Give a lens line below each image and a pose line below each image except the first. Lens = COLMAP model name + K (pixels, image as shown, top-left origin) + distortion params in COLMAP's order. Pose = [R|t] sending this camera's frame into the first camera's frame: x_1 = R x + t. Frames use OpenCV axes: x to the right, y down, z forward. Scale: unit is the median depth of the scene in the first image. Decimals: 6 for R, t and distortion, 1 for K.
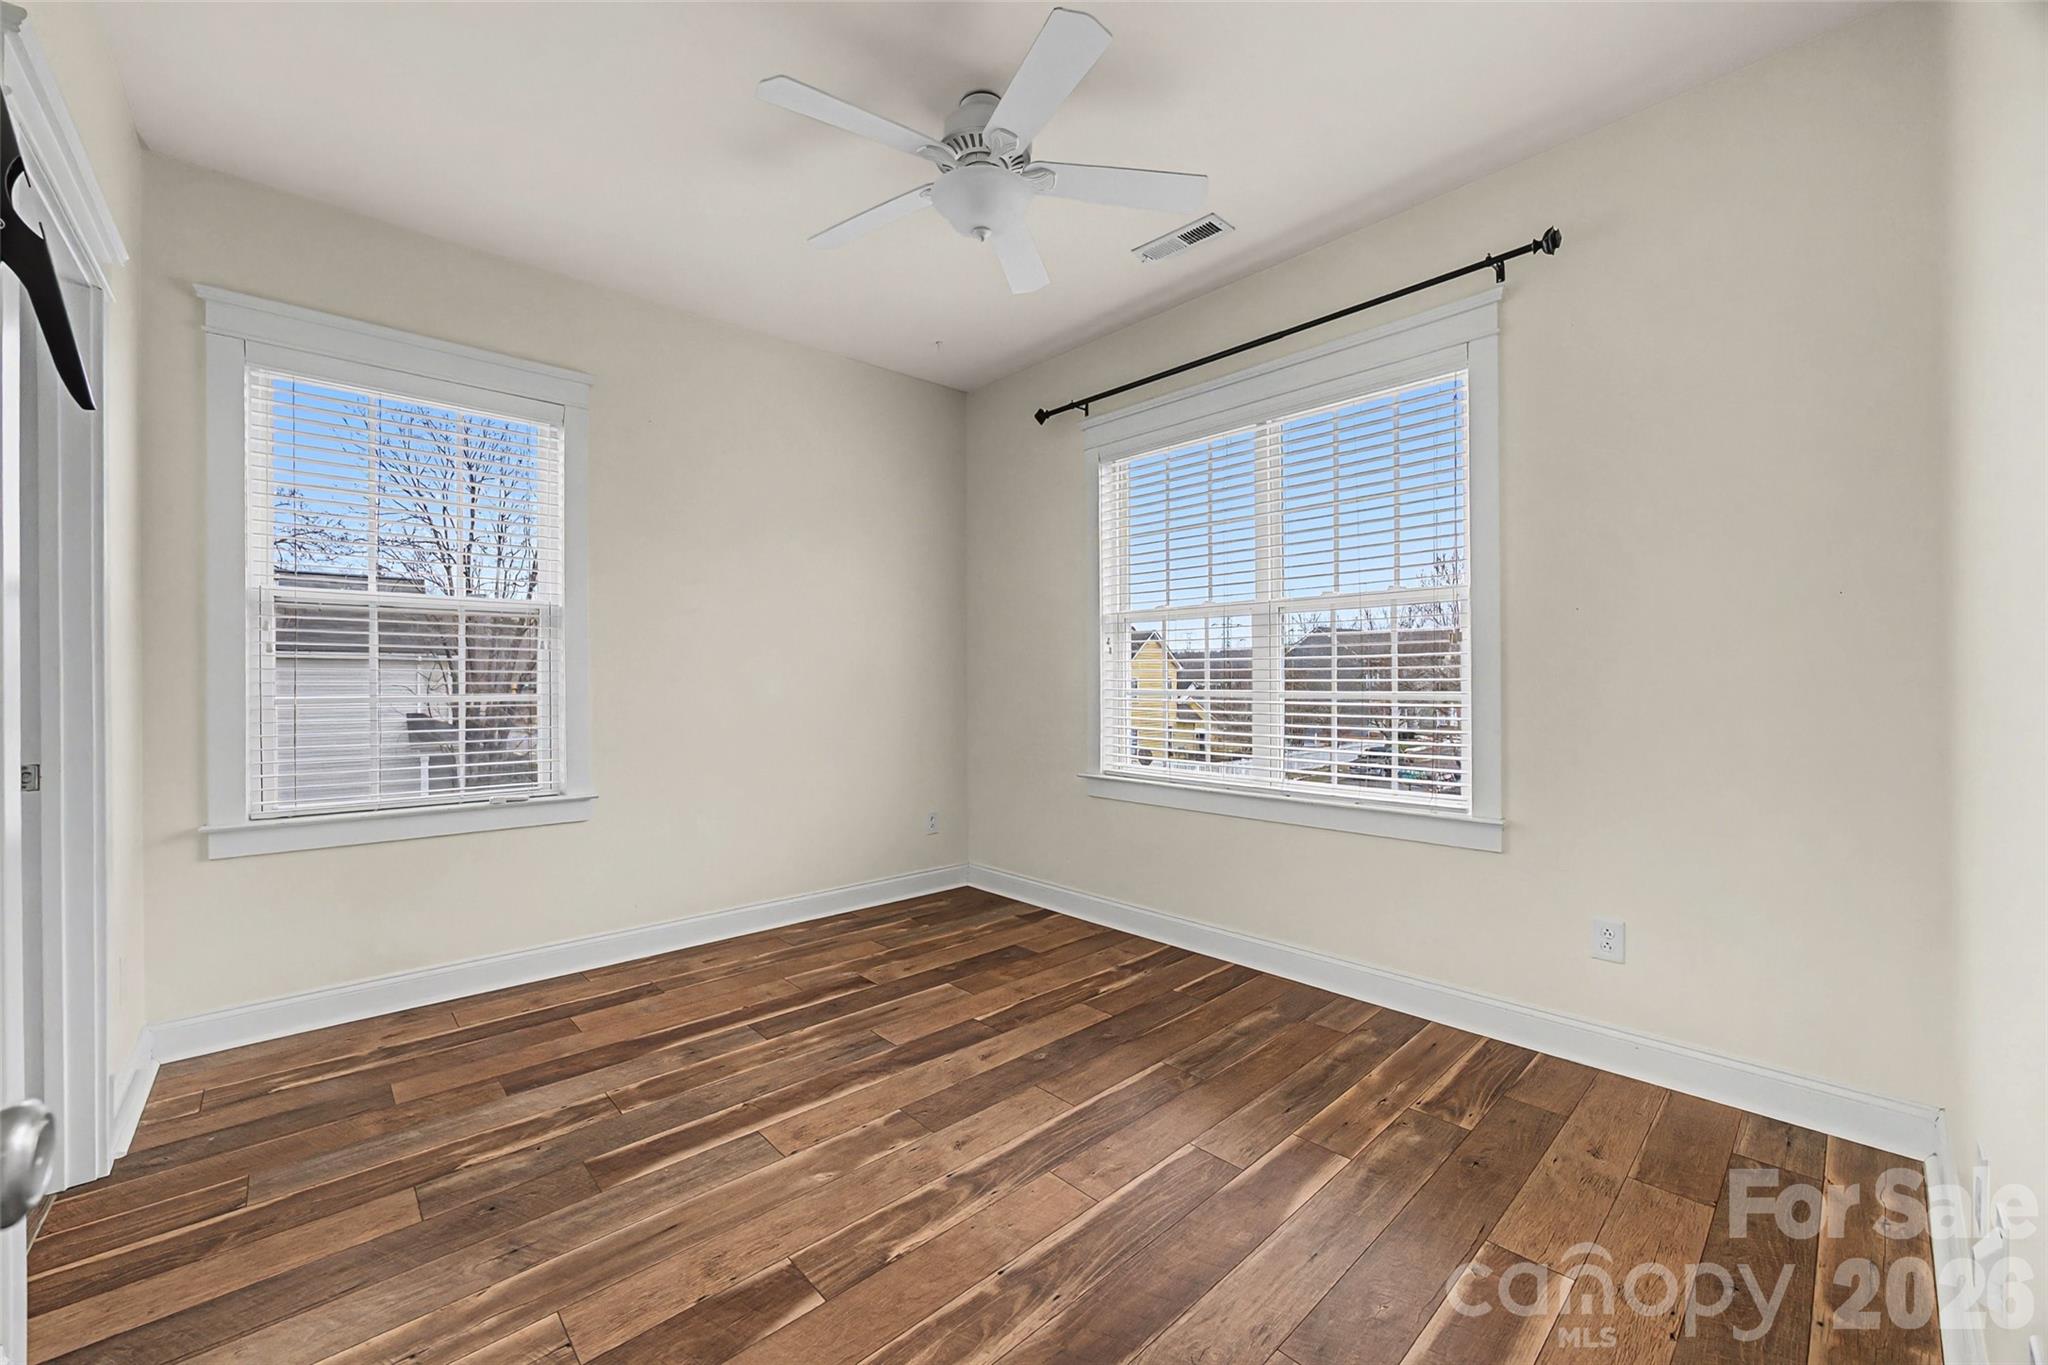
lens RADIAL K [[798.6, 0, 1026.8], [0, 798.6, 678.8], [0, 0, 1]] dist [0.000267, 0.000235]
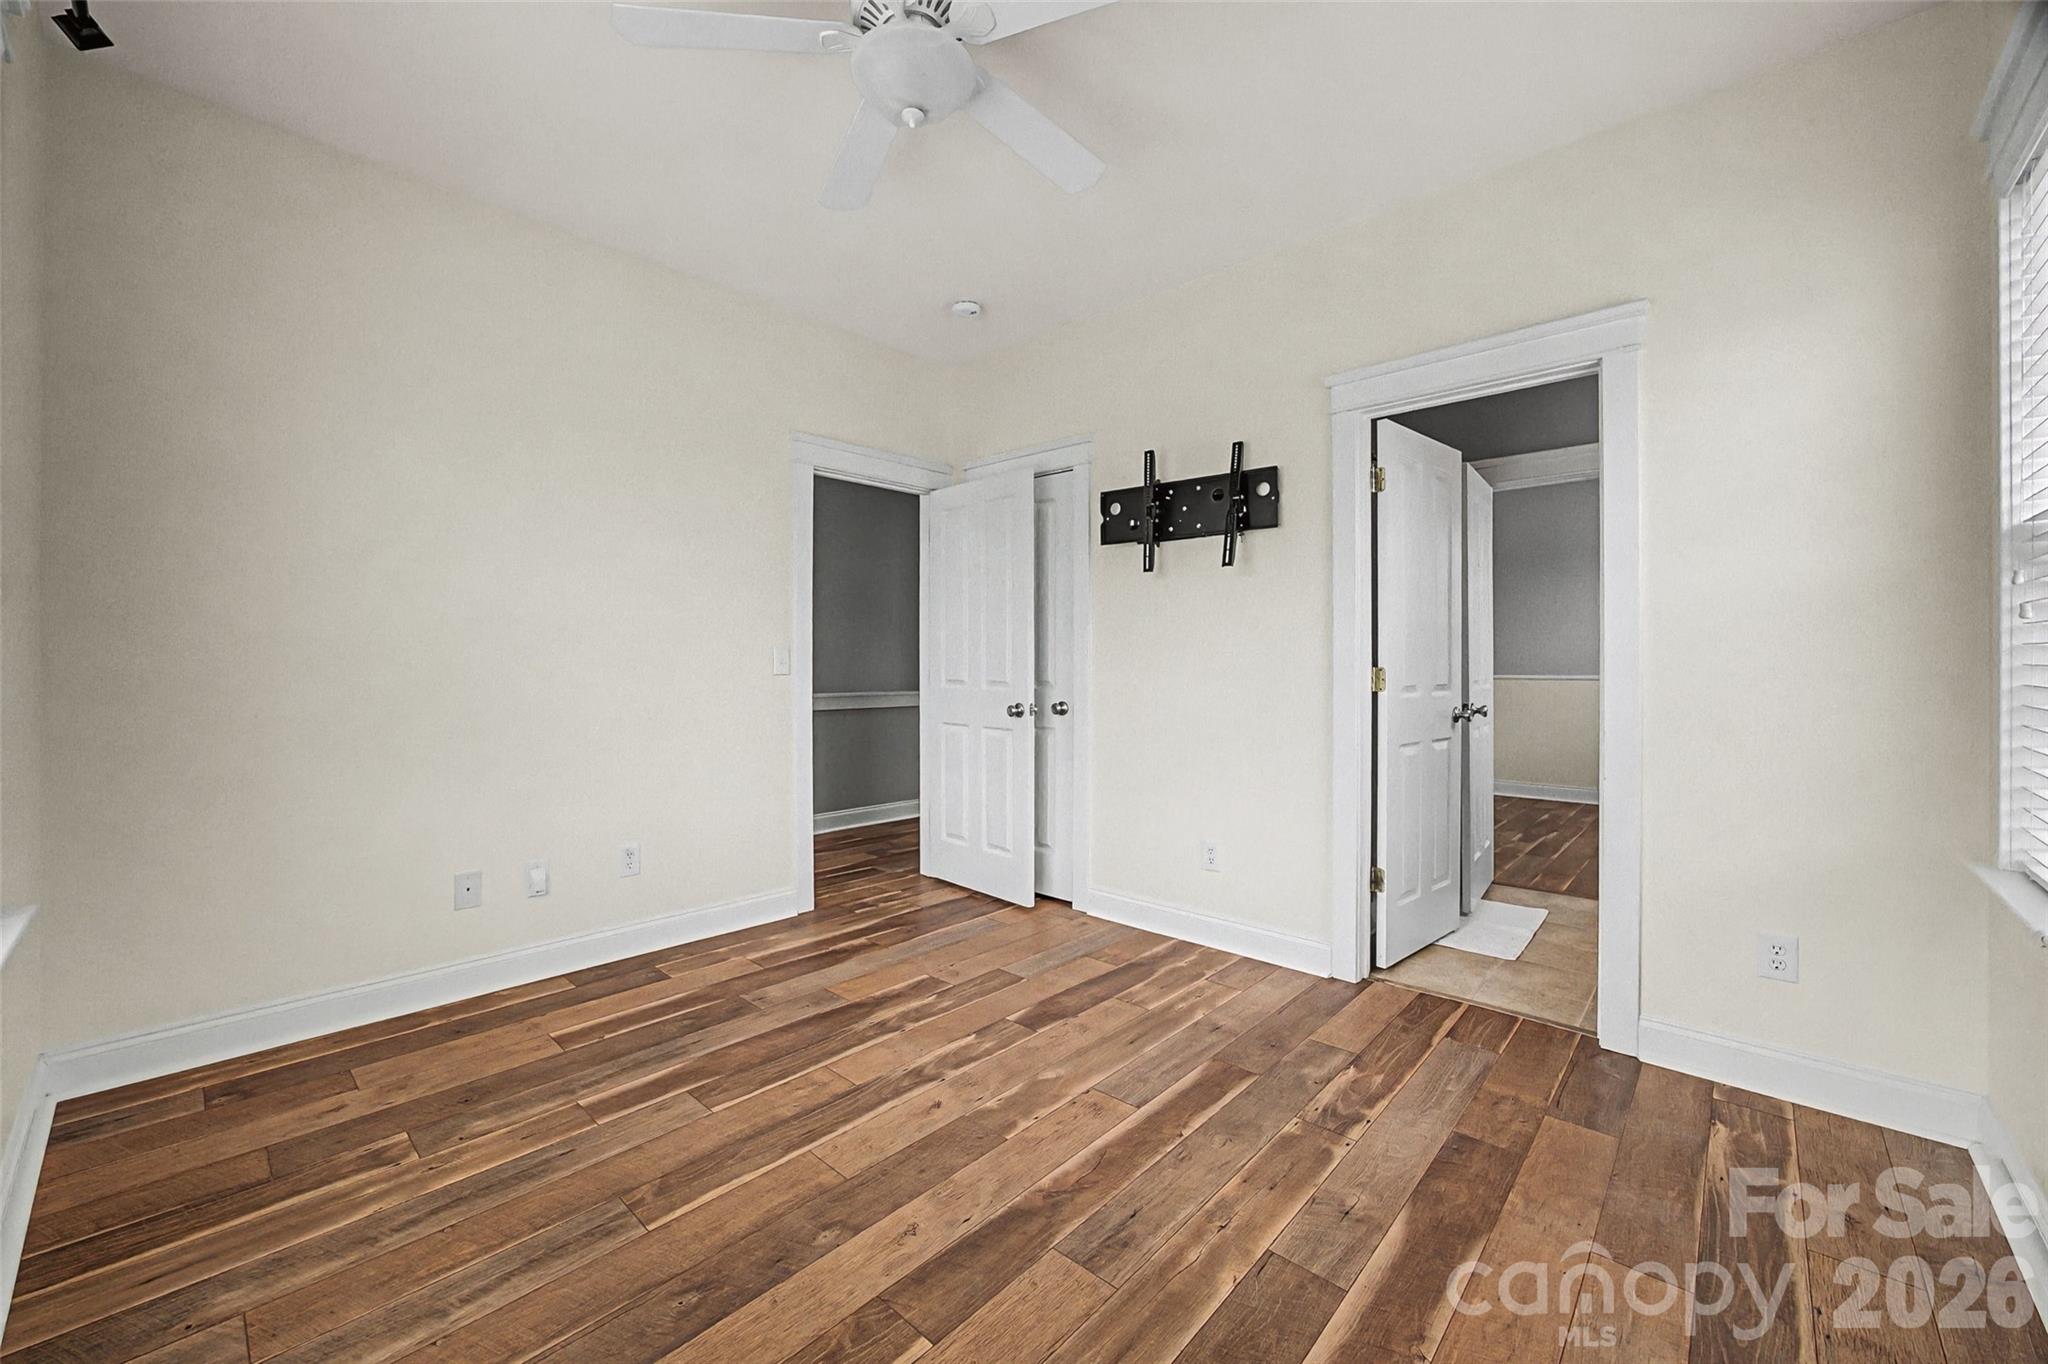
lens RADIAL K [[798.6, 0, 1026.8], [0, 798.6, 678.3], [0, 0, 1]] dist [0.000267, 0.000235]
pose [[-0.996374, 0.004403, -0.084962, -0.112413], [0.002852, 0.999827, 0.018361, 0.001140], [0.085028, 0.018052, -0.996215, 1.994646]]
